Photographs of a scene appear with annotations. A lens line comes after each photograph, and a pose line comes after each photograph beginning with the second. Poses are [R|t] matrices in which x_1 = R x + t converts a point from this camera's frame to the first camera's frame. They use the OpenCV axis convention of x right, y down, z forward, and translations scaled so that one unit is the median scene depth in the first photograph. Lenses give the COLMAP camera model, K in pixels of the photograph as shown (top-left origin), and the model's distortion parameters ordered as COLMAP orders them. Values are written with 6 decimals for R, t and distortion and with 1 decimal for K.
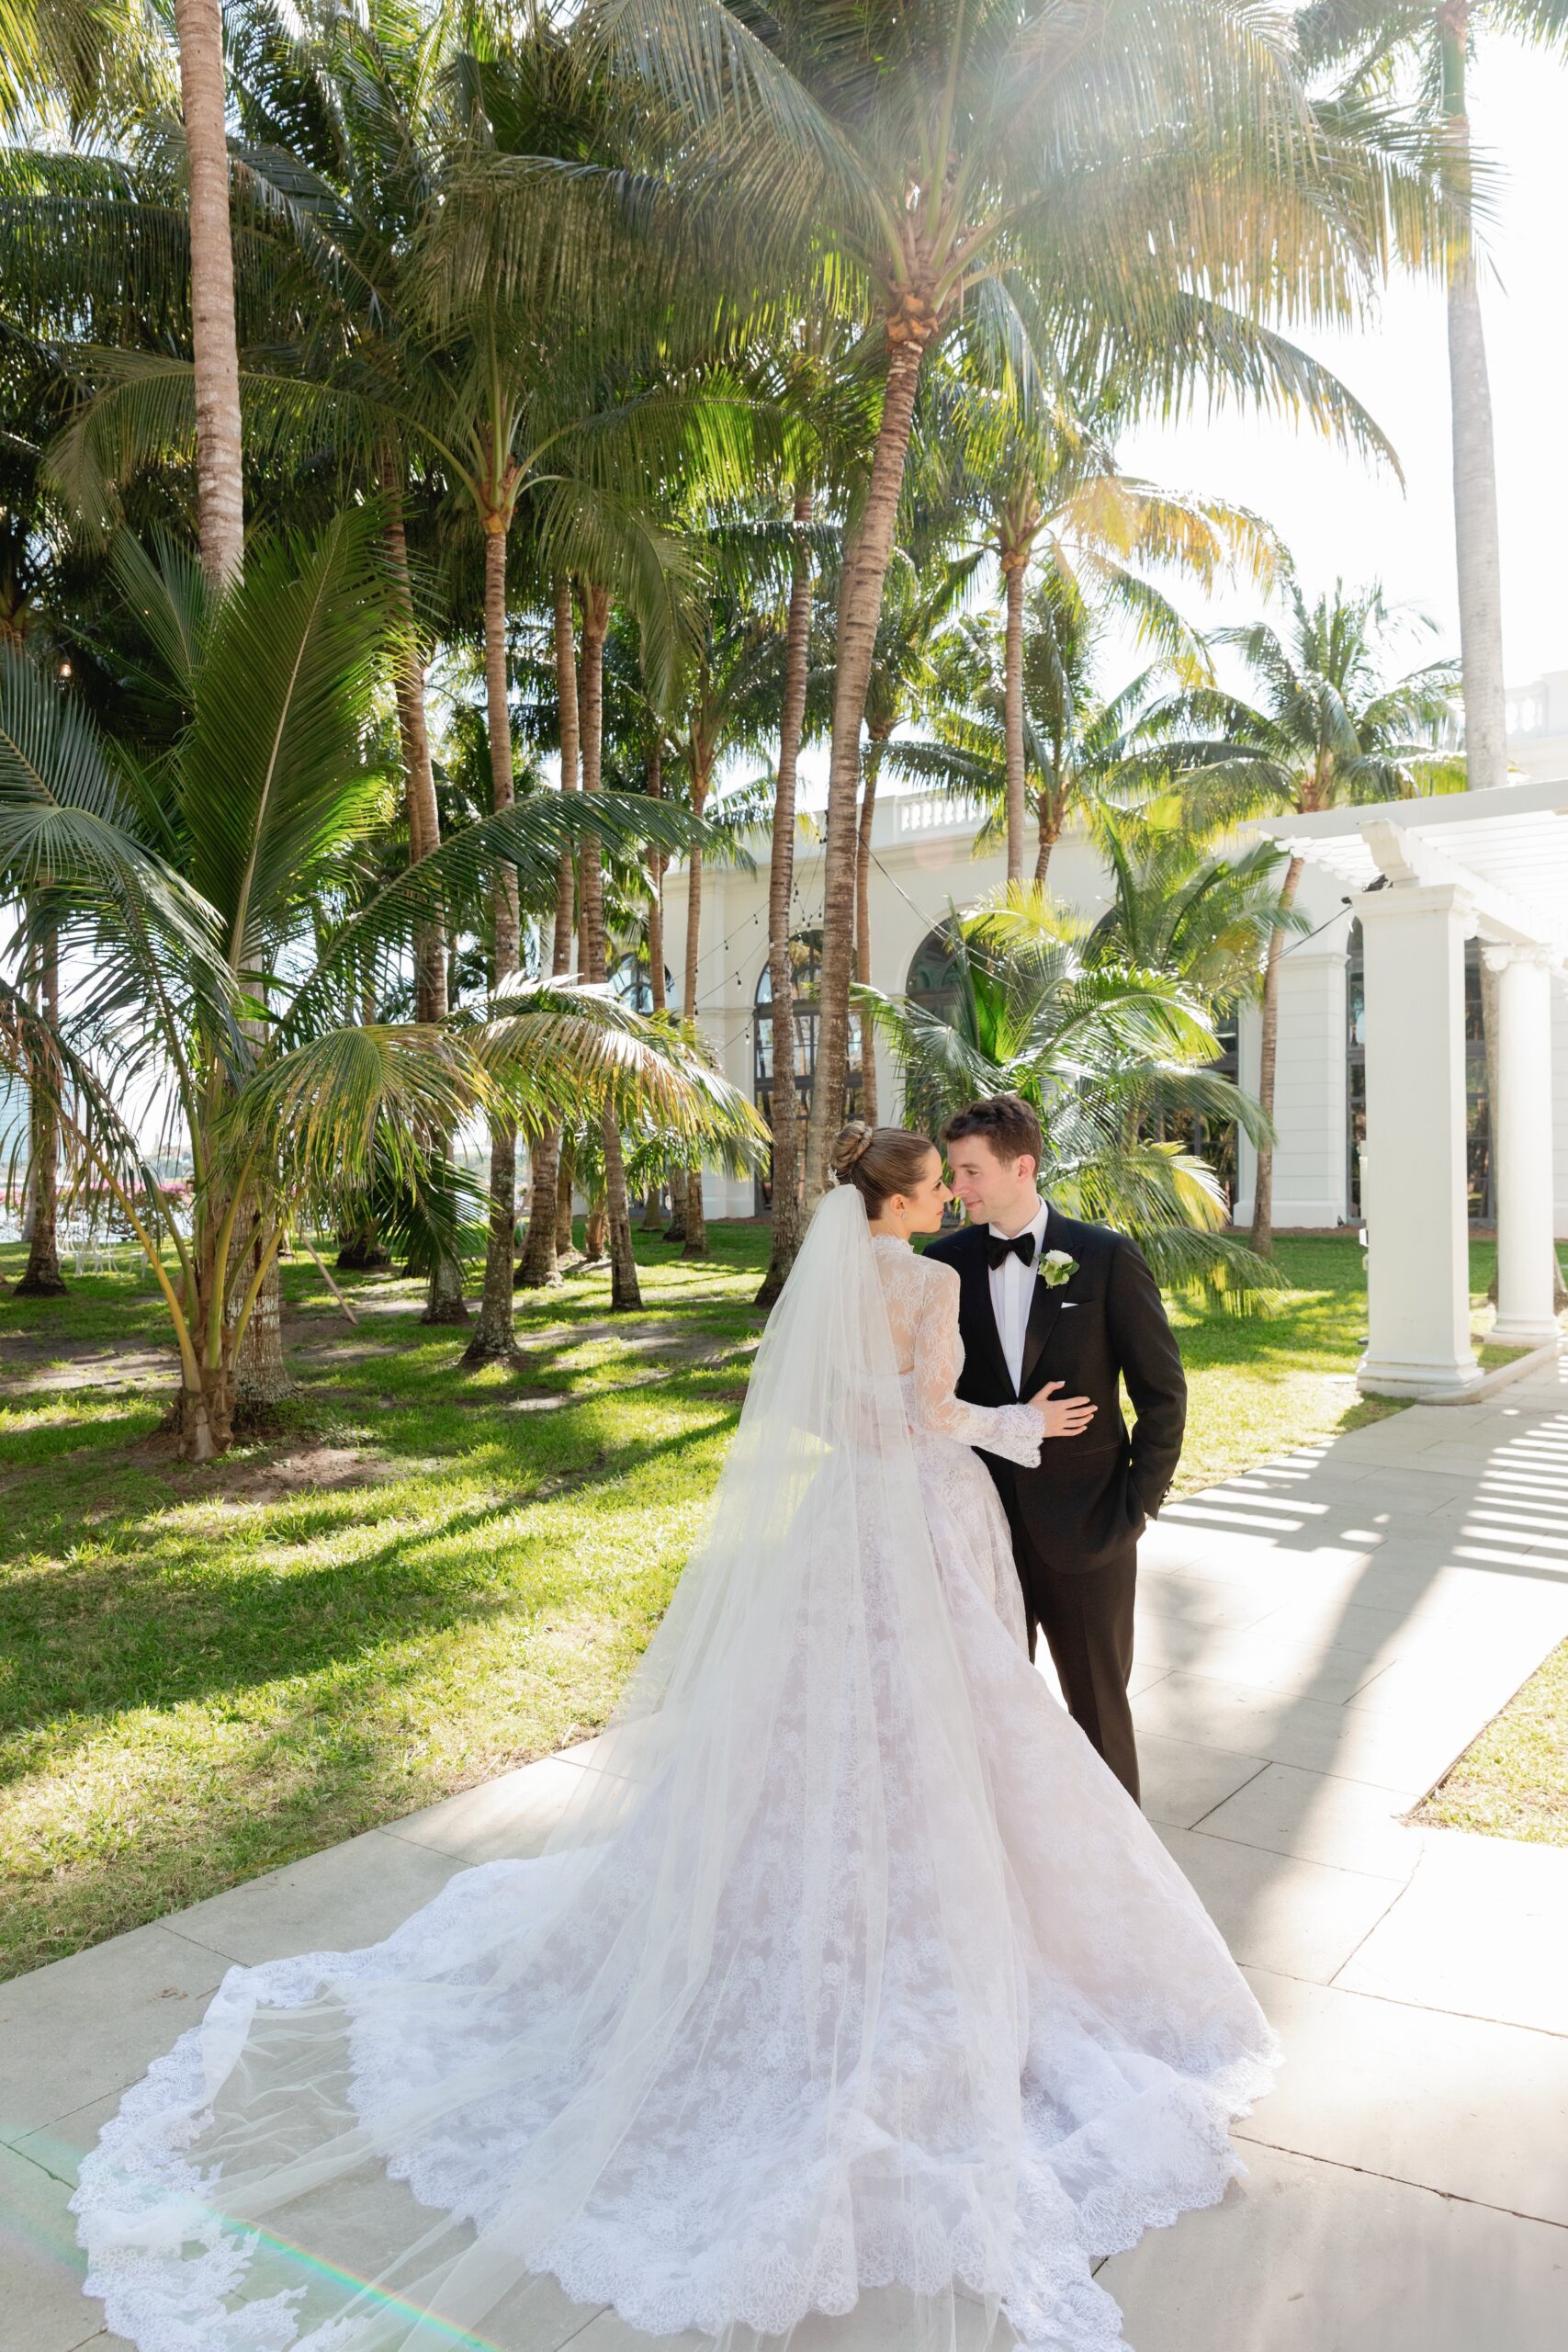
lens RADIAL K [[1595.9, 0, 784.0], [0, 1595.9, 1176.0], [0, 0, 1]] dist [0.005317, 0.003157]
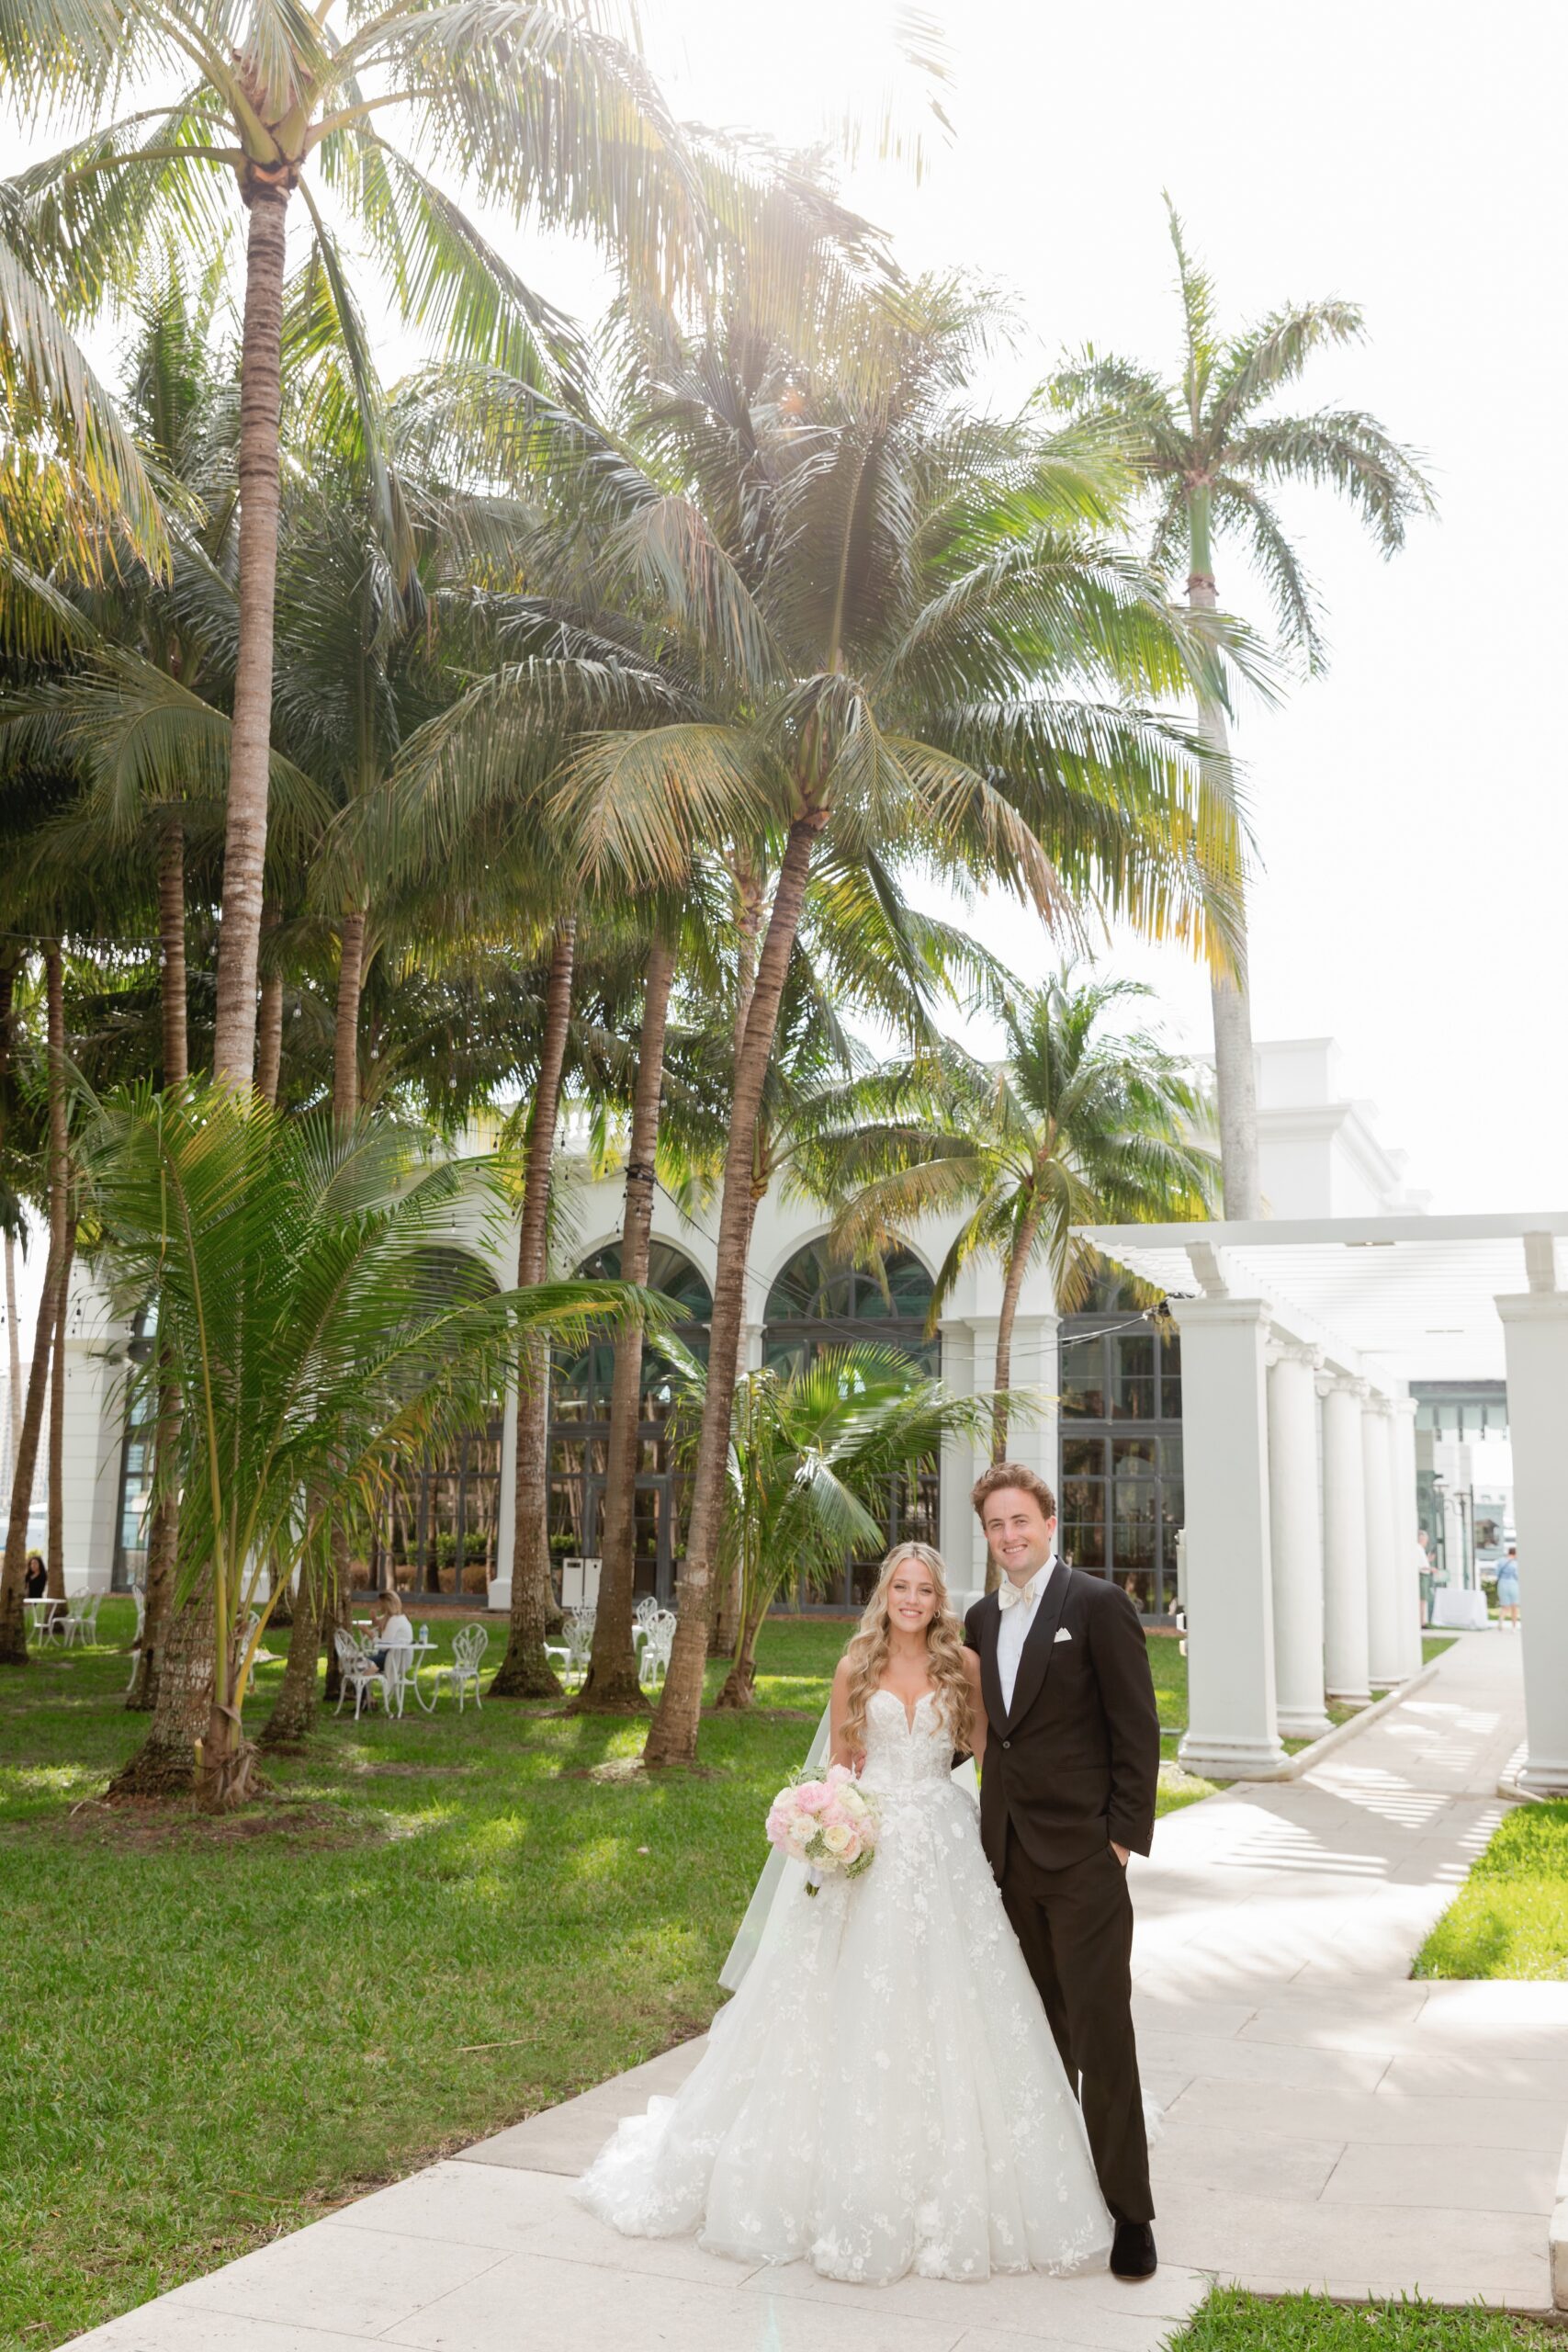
lens RADIAL K [[2117.6, 0, 784.0], [0, 2117.6, 1176.0], [0, 0, 1]] dist [0.039487, -0.001008]
pose [[0.967656, 0.069072, 0.242633, -0.276990], [-0.025257, 0.983480, -0.179248, 0.007232], [-0.251006, 0.167322, 0.953415, -0.356644]]
